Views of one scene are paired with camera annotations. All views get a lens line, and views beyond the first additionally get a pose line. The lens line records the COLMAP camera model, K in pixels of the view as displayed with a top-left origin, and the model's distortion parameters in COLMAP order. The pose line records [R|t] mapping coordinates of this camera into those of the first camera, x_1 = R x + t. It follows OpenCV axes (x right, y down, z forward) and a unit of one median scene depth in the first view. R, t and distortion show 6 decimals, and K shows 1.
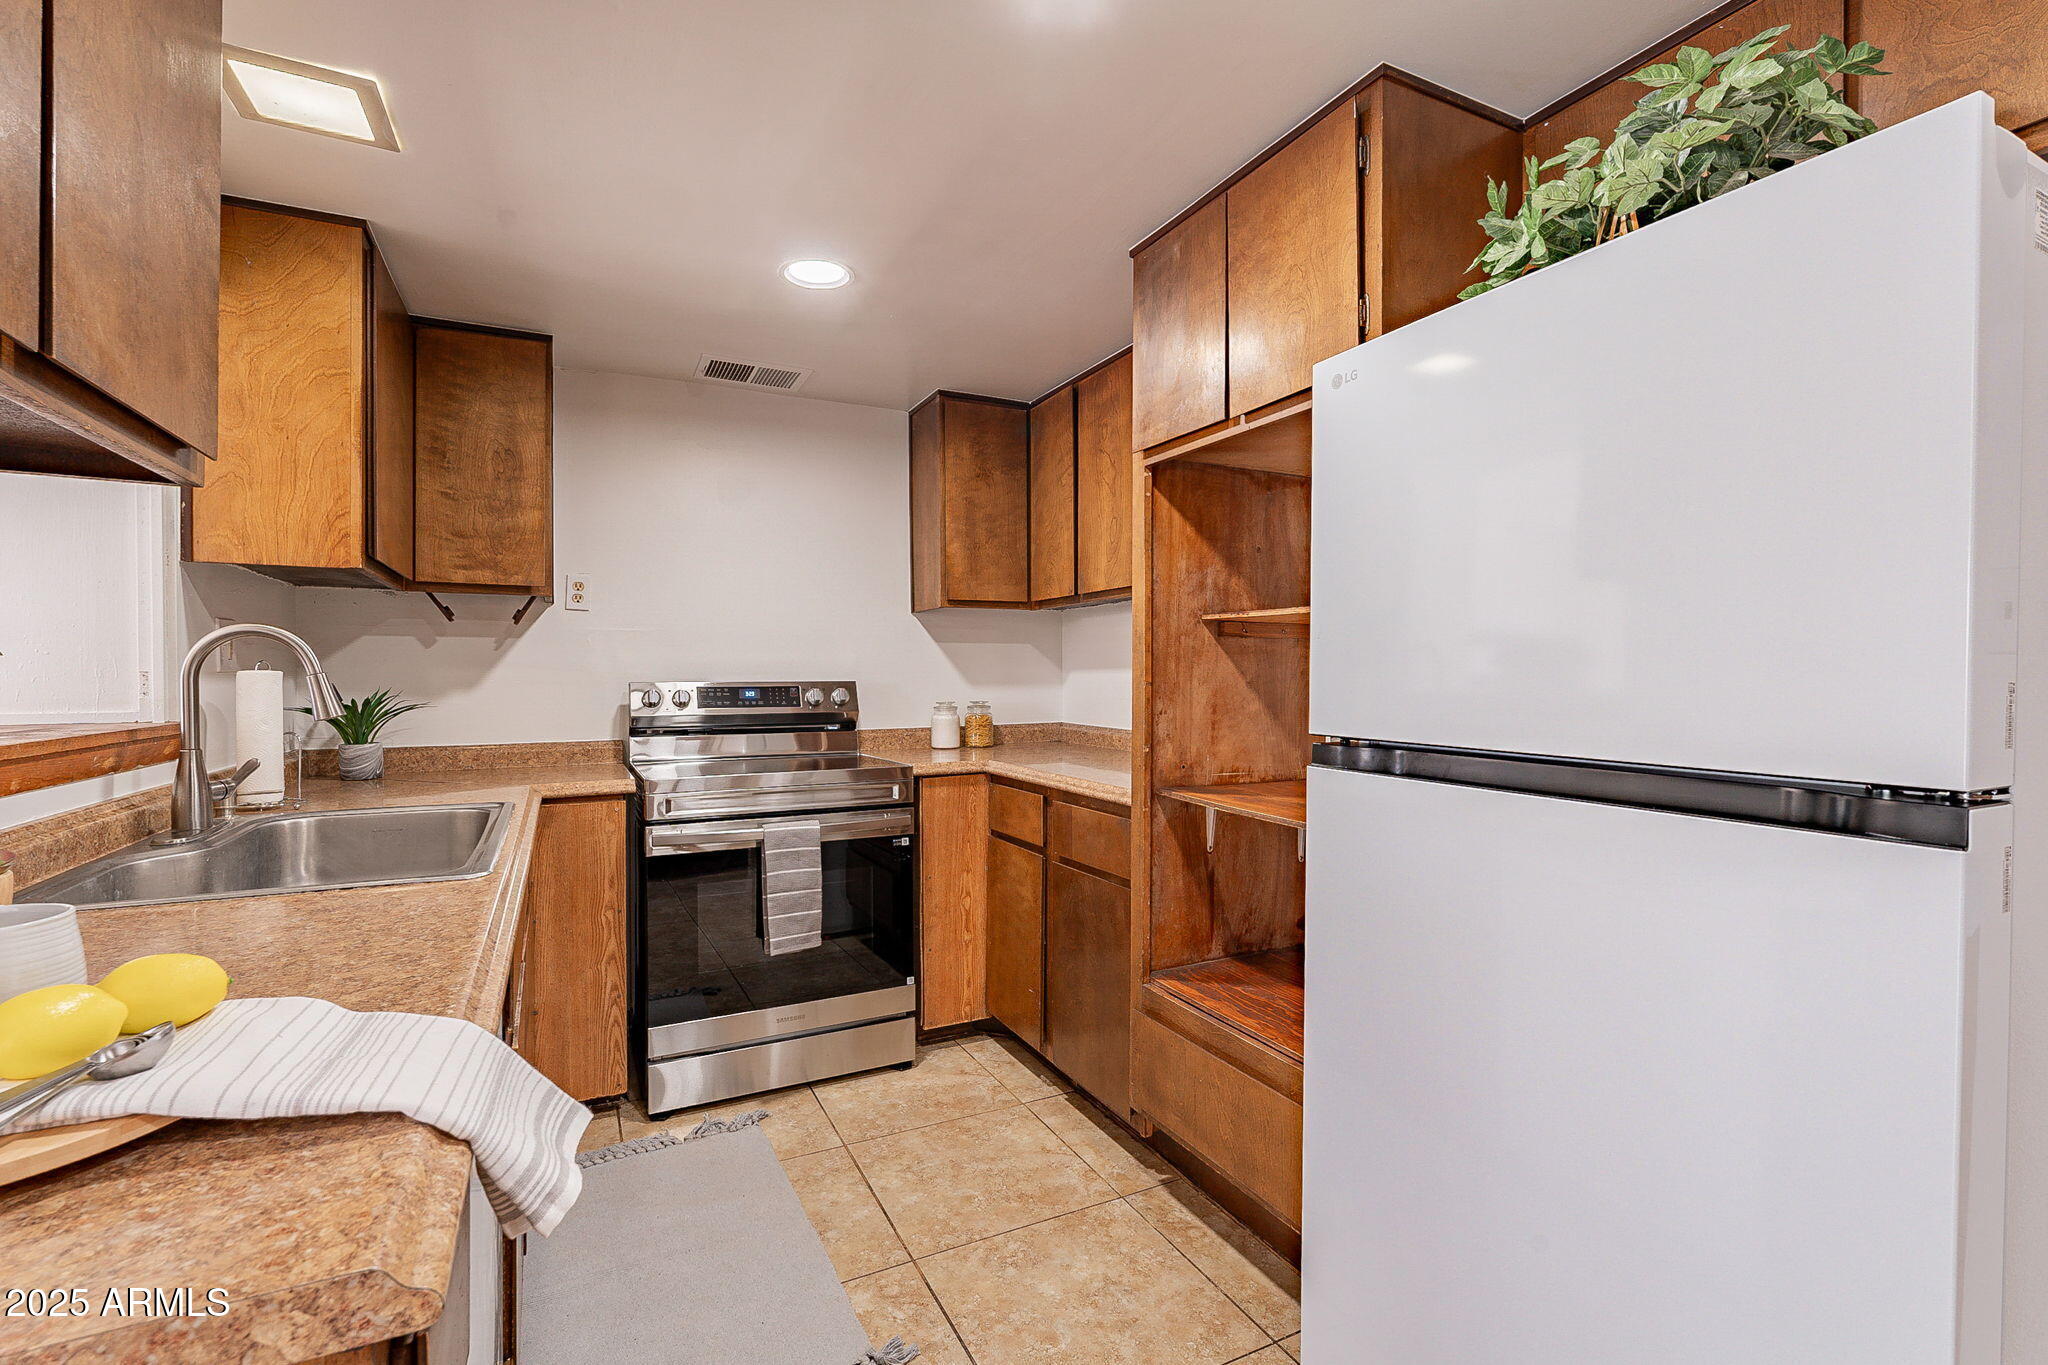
lens RADIAL K [[906.9, 0, 1015.2], [0, 906.9, 678.2], [0, 0, 1]] dist [-0.003579, 0.000409]
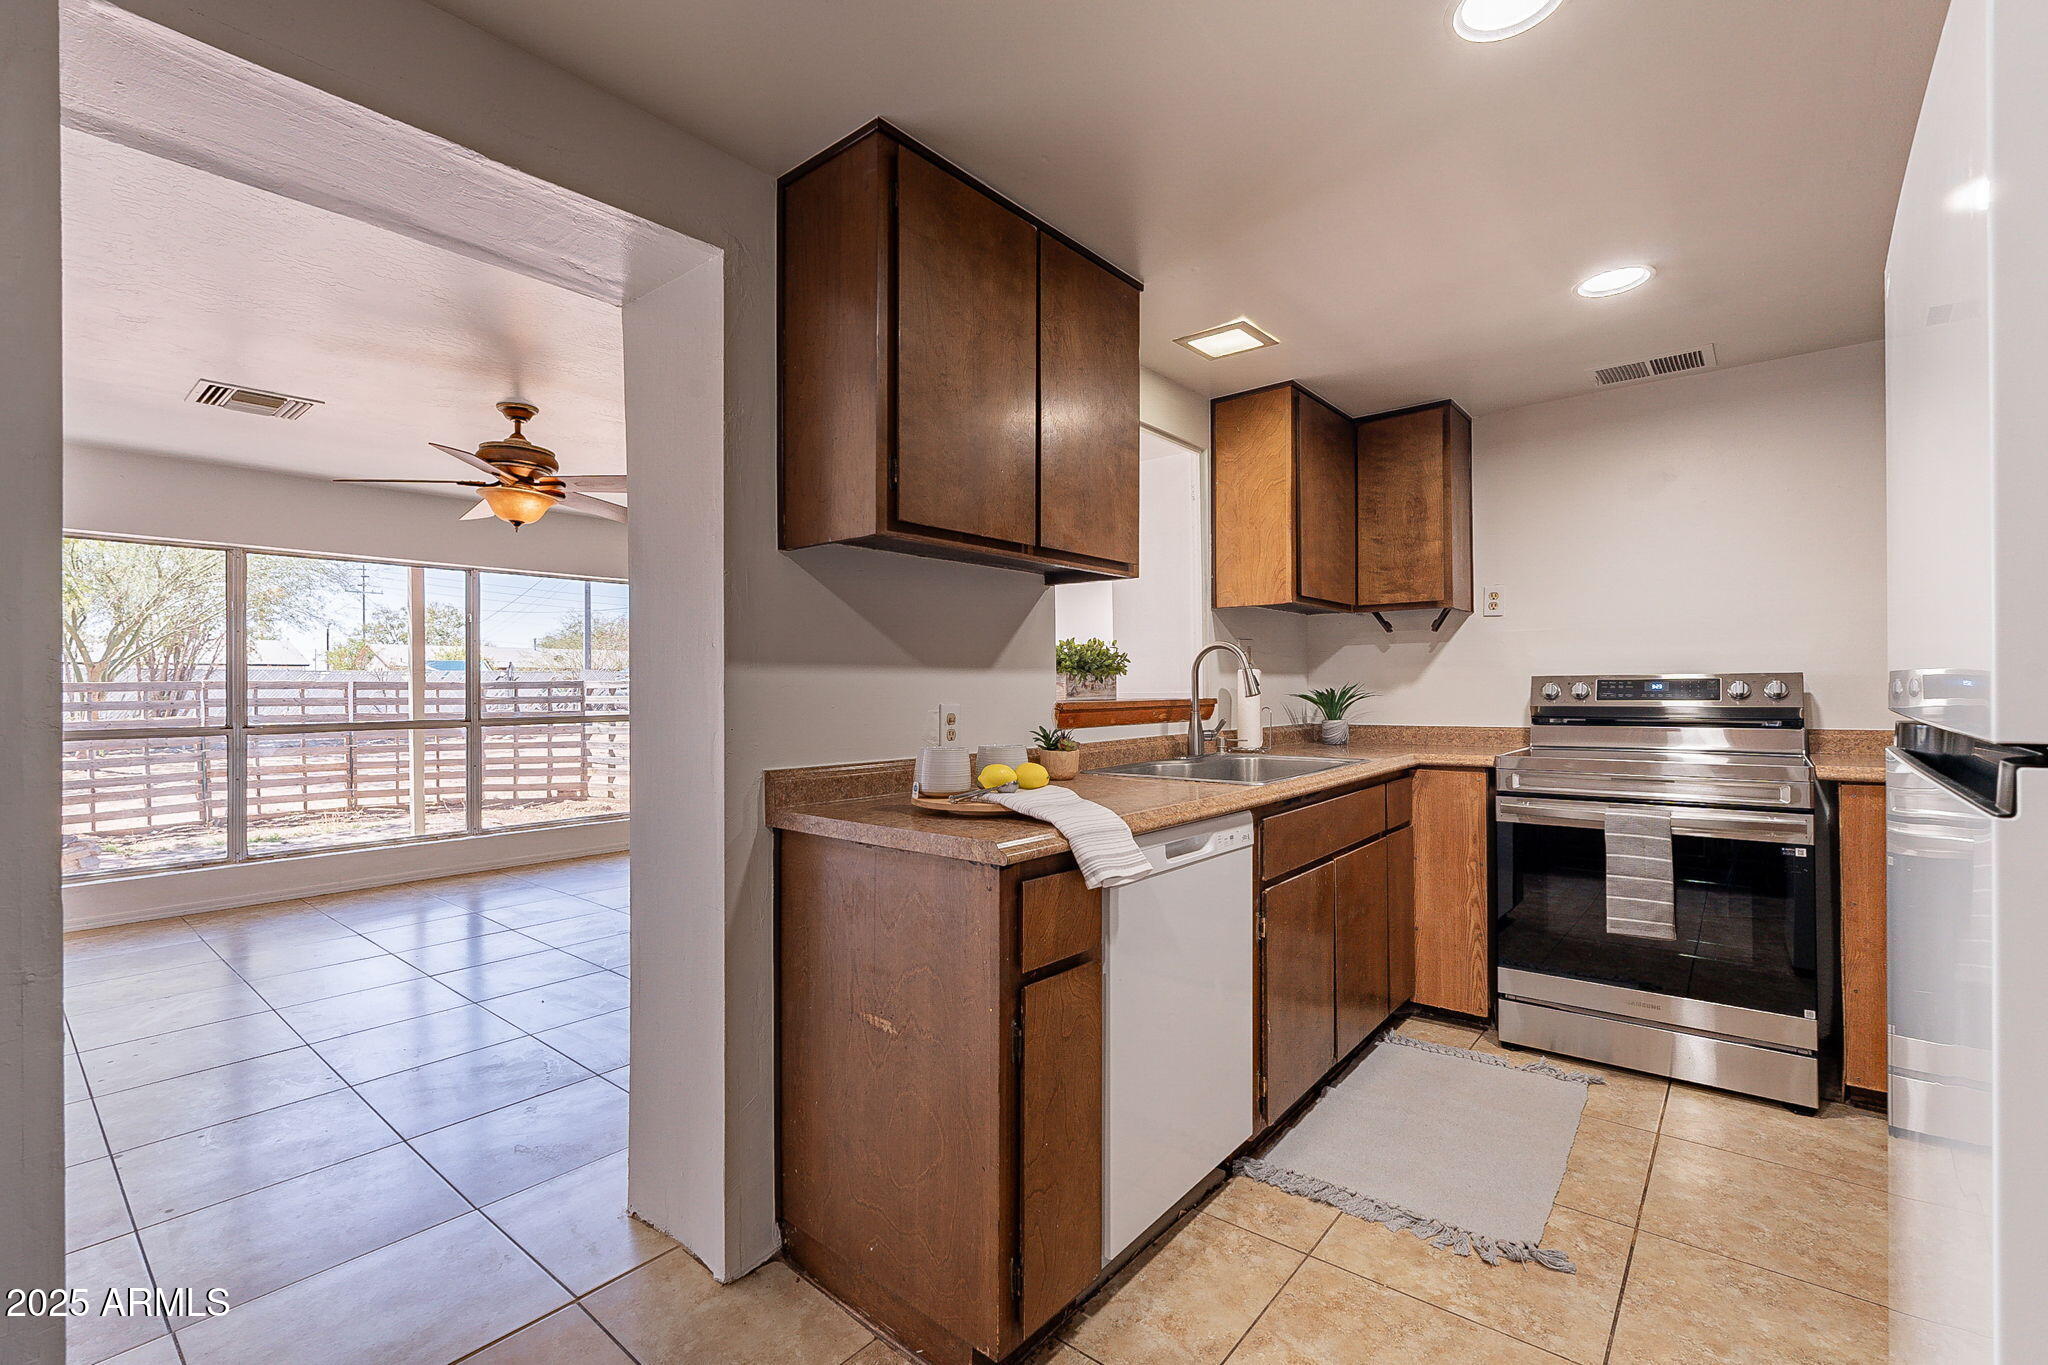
lens RADIAL K [[906.9, 0, 1029.6], [0, 906.9, 671.5], [0, 0, 1]] dist [-0.003579, 0.000409]
pose [[0.398906, -0.019906, -0.916776, 0.417765], [0.005508, 0.999798, -0.019313, 0.019841], [0.916975, 0.002655, 0.398936, -0.031635]]
